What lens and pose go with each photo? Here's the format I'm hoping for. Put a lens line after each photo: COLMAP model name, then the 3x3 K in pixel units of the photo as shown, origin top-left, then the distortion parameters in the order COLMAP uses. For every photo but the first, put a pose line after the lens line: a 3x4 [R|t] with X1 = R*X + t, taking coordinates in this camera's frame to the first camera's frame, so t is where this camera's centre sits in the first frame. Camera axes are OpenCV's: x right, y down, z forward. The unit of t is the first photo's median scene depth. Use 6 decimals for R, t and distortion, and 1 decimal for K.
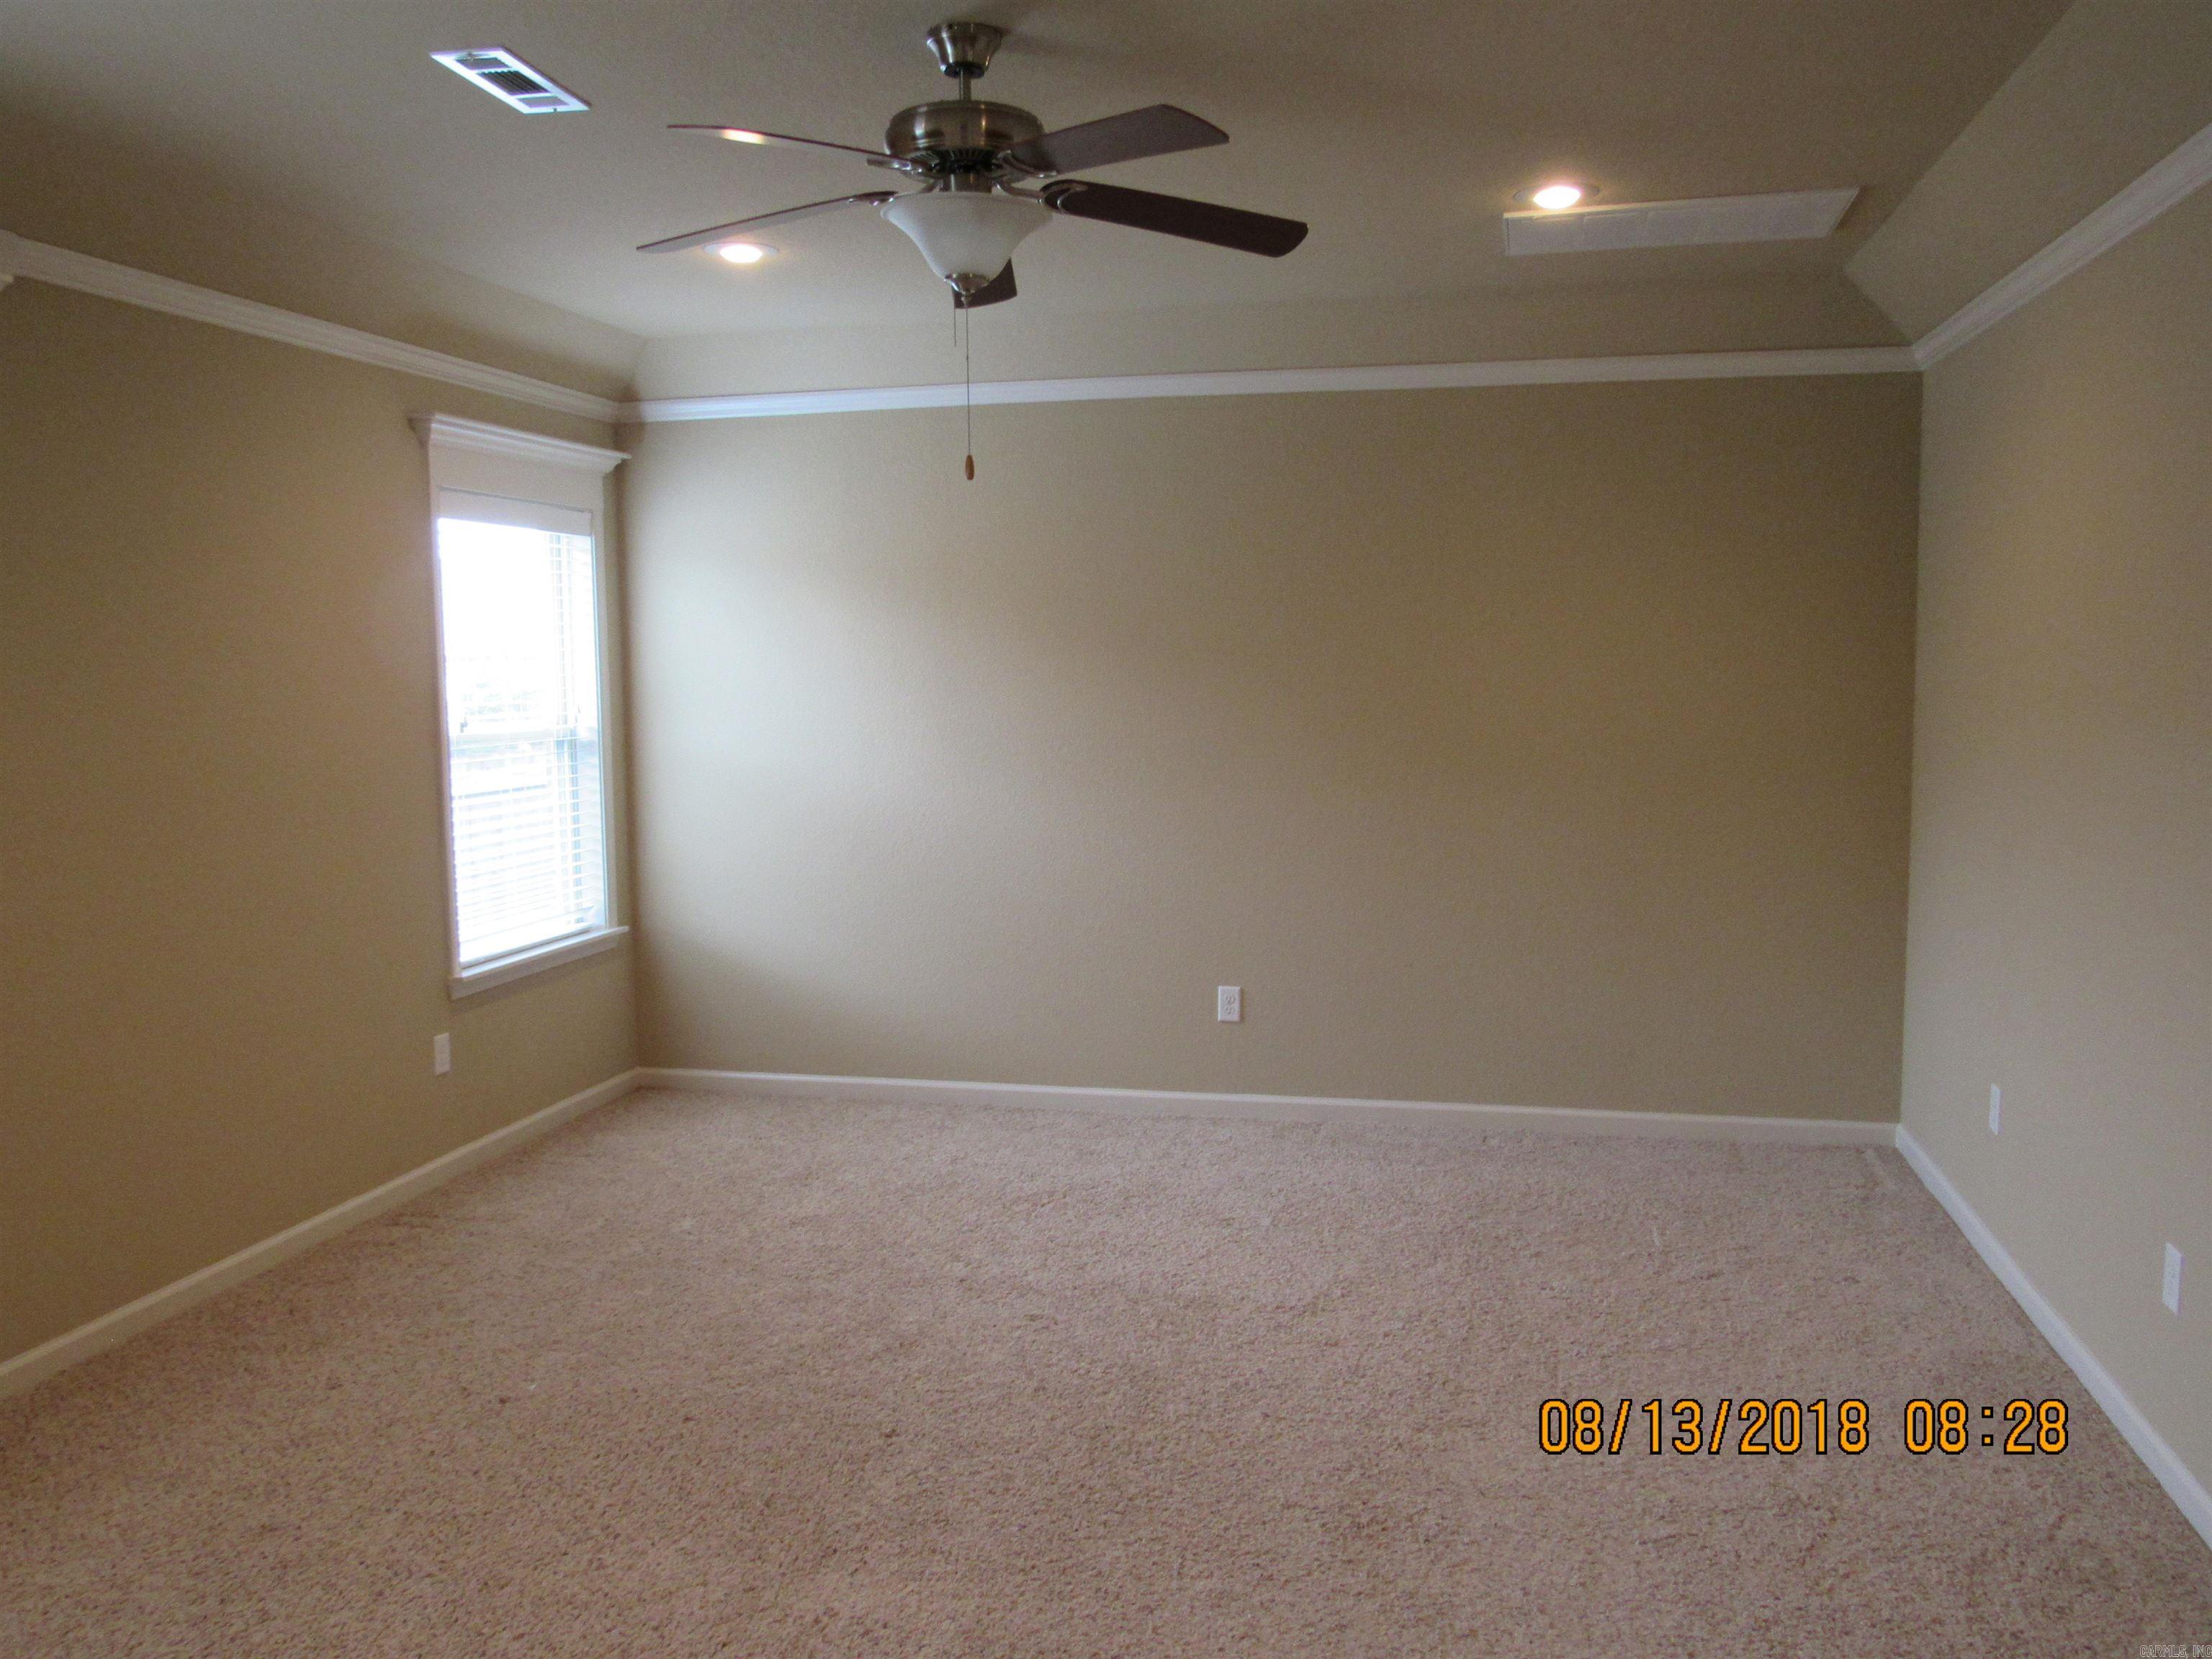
lens RADIAL K [[1749.2, 0, 1100.9], [0, 1749.2, 822.5], [0, 0, 1]] dist [-0.010191, 0.001723]
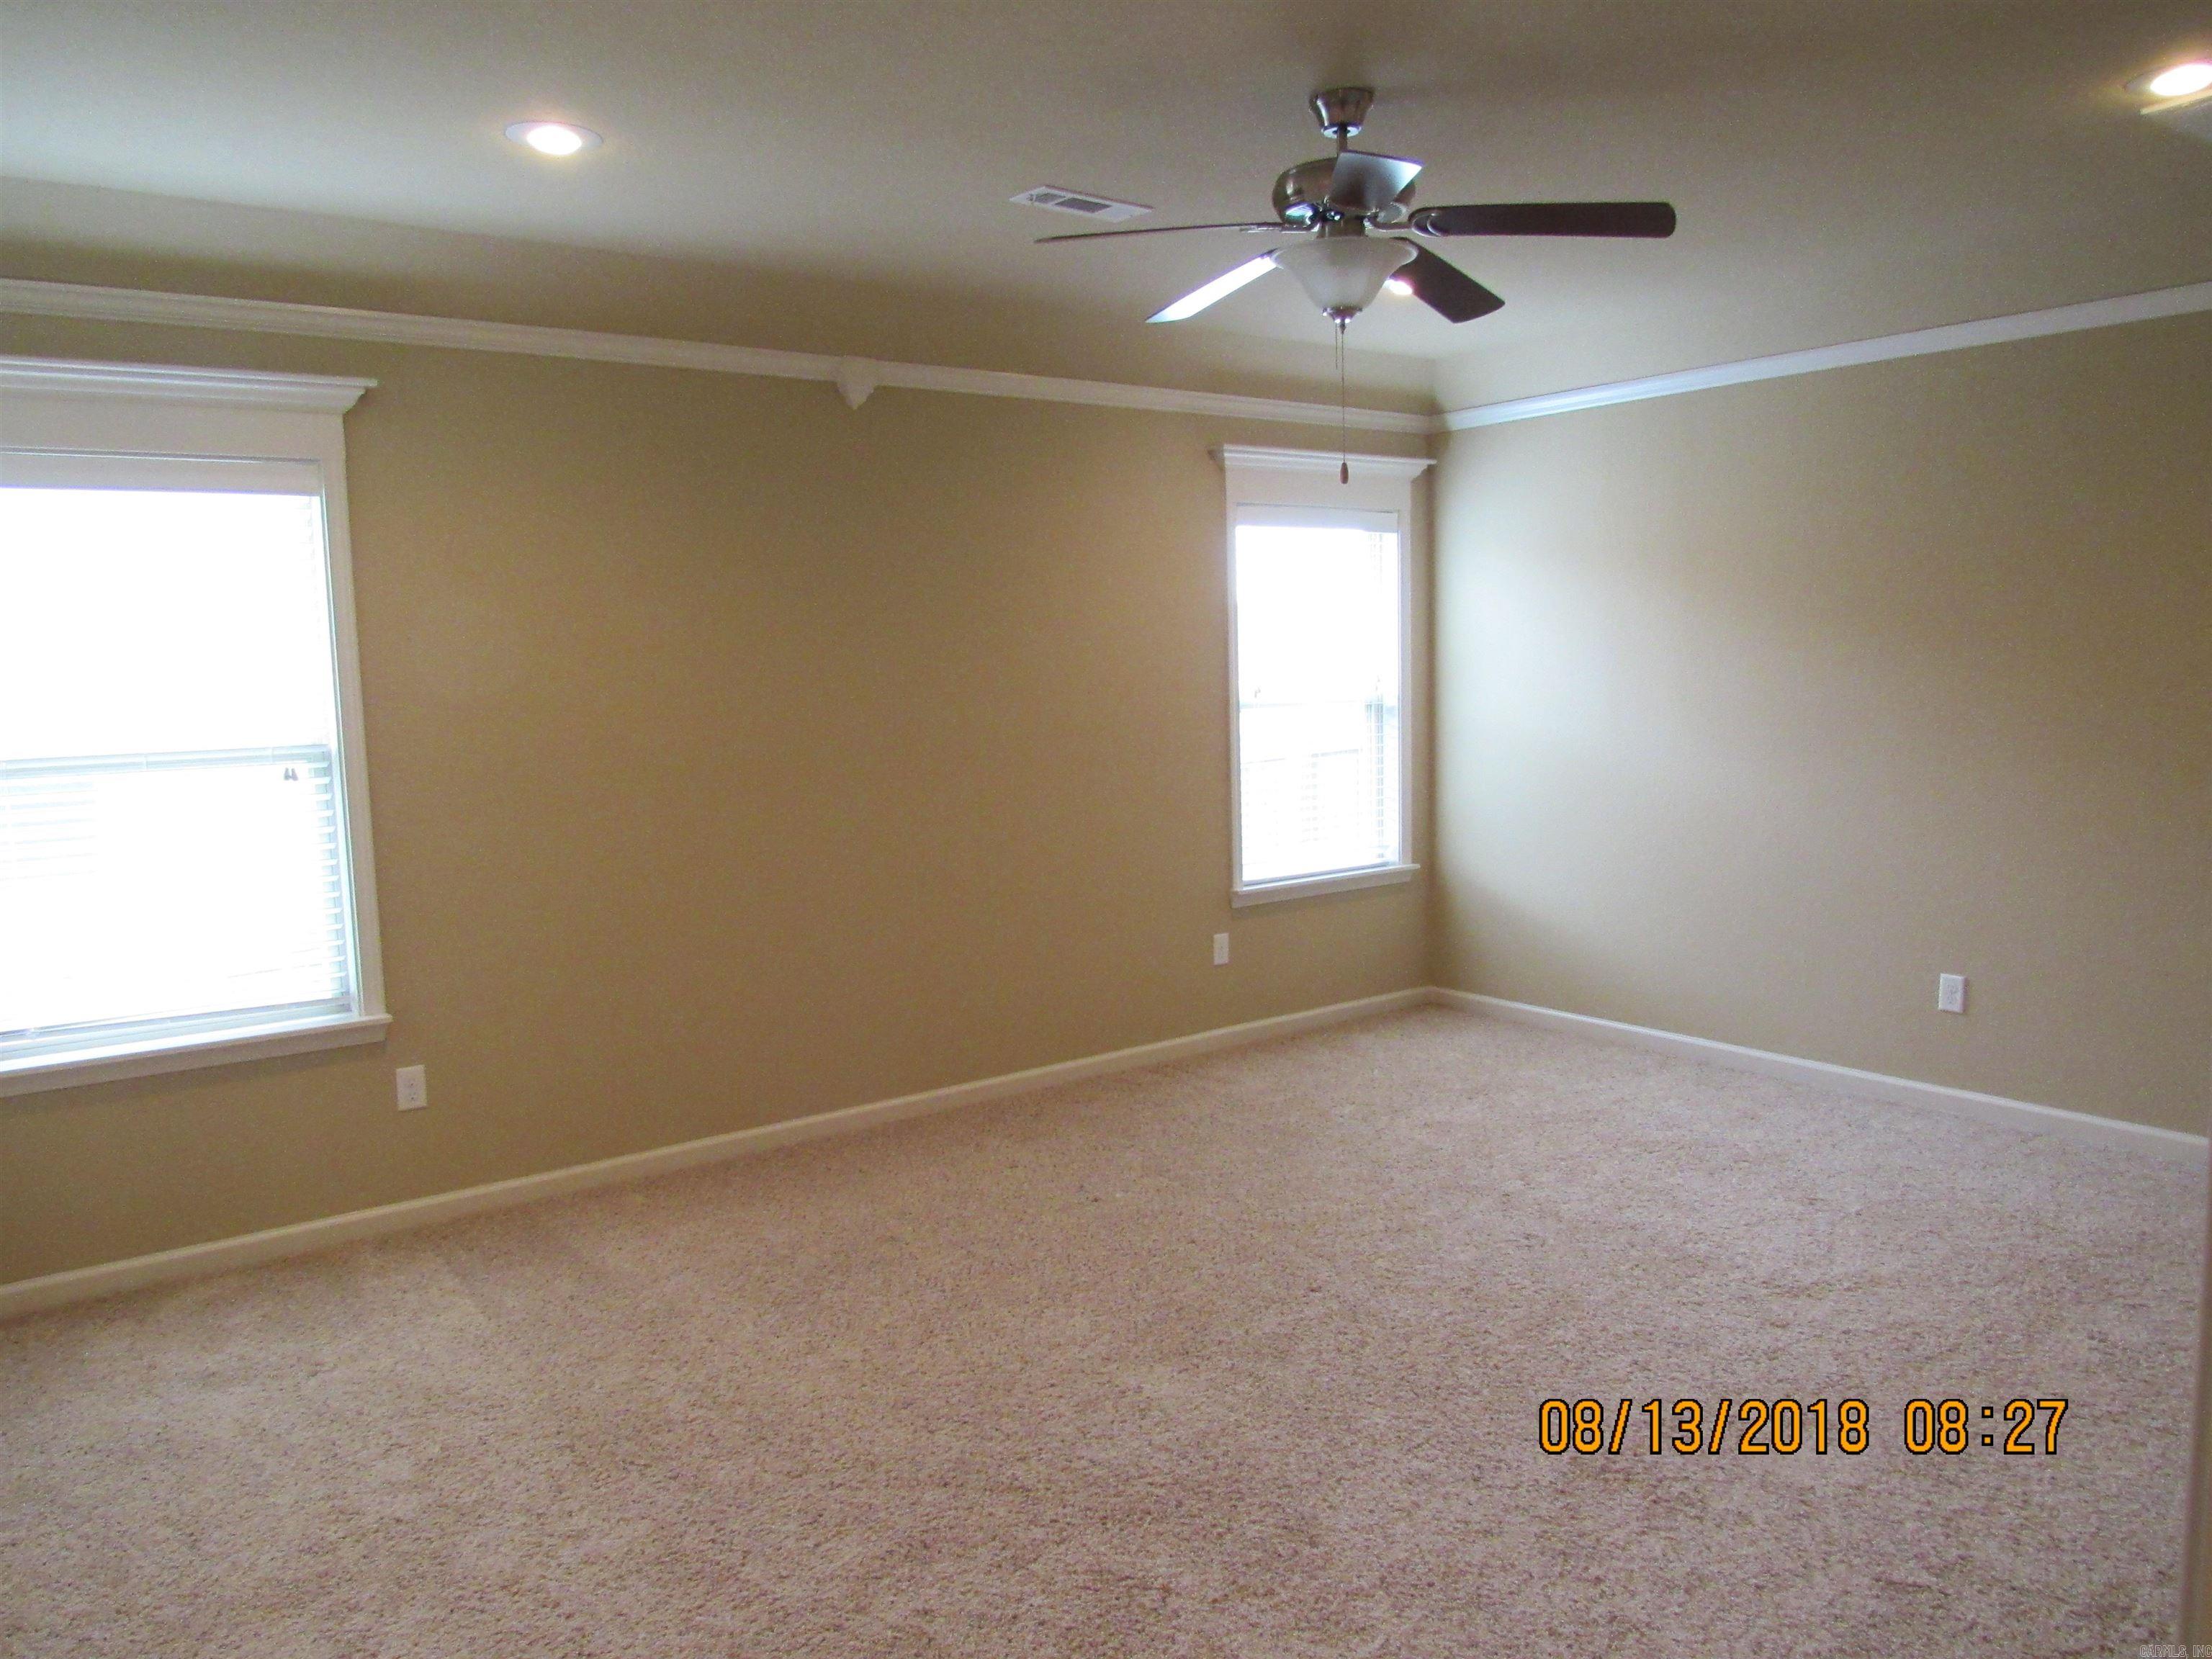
lens RADIAL K [[1588.6, 0, 1106.7], [0, 1588.6, 828.6], [0, 0, 1]] dist [-0.011981, 0.029077]
pose [[0.774997, 0.063320, -0.628785, 0.282125], [-0.044759, 0.997969, 0.045331, -0.004427], [0.630378, -0.006987, 0.776257, 0.046698]]
